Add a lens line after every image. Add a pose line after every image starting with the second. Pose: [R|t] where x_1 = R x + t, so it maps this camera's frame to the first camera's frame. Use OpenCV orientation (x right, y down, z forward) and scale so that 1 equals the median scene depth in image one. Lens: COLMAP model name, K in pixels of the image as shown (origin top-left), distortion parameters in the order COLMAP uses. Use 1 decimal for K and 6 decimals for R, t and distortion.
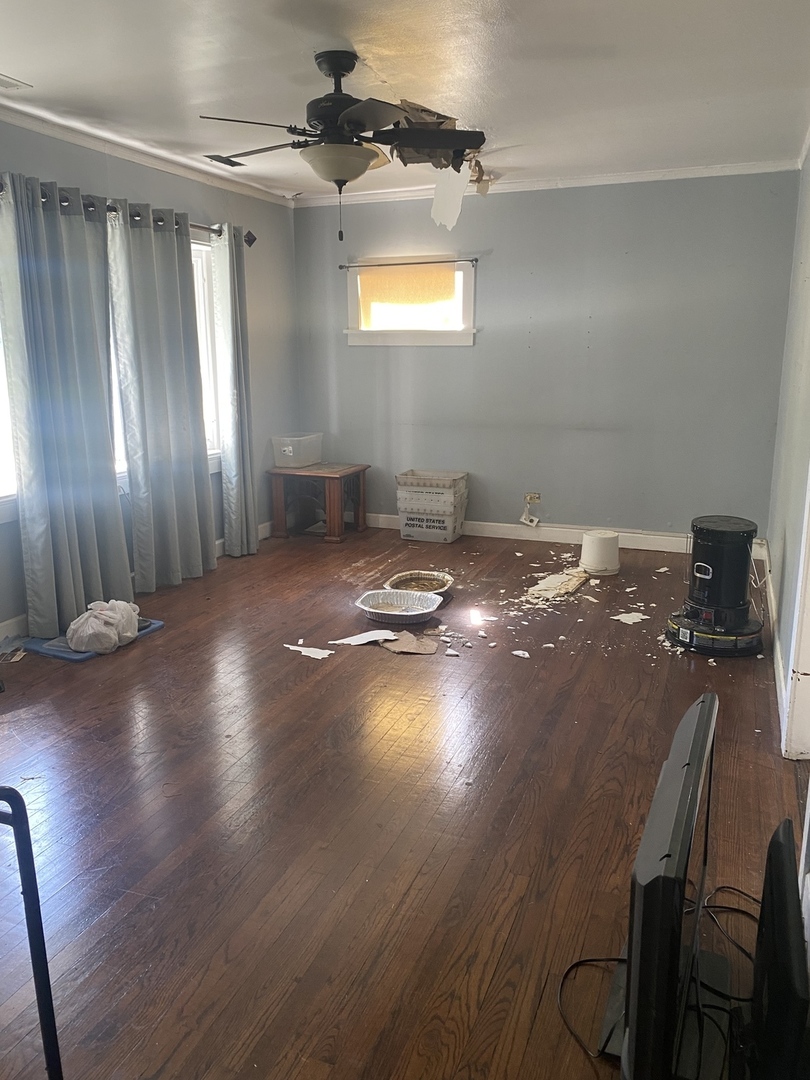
lens RADIAL K [[827.6, 0, 404.2], [0, 827.6, 540.1], [0, 0, 1]] dist [0.011532, 0.001896]
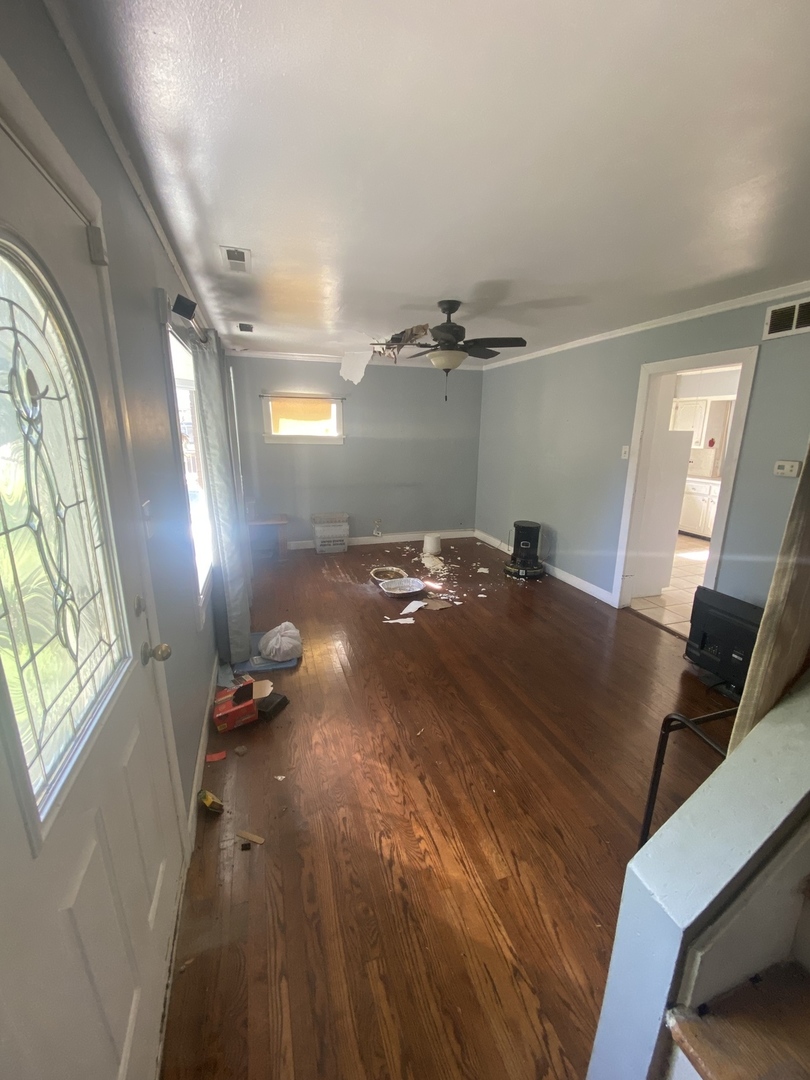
lens RADIAL K [[429.9, 0, 401.7], [0, 429.9, 539.4], [0, 0, 1]] dist [0.011200, -0.001718]
pose [[0.767089, -0.143039, 0.625391, -0.542654], [0.132513, 0.989132, 0.063696, -0.082266], [-0.627706, 0.034011, 0.777708, 0.209346]]
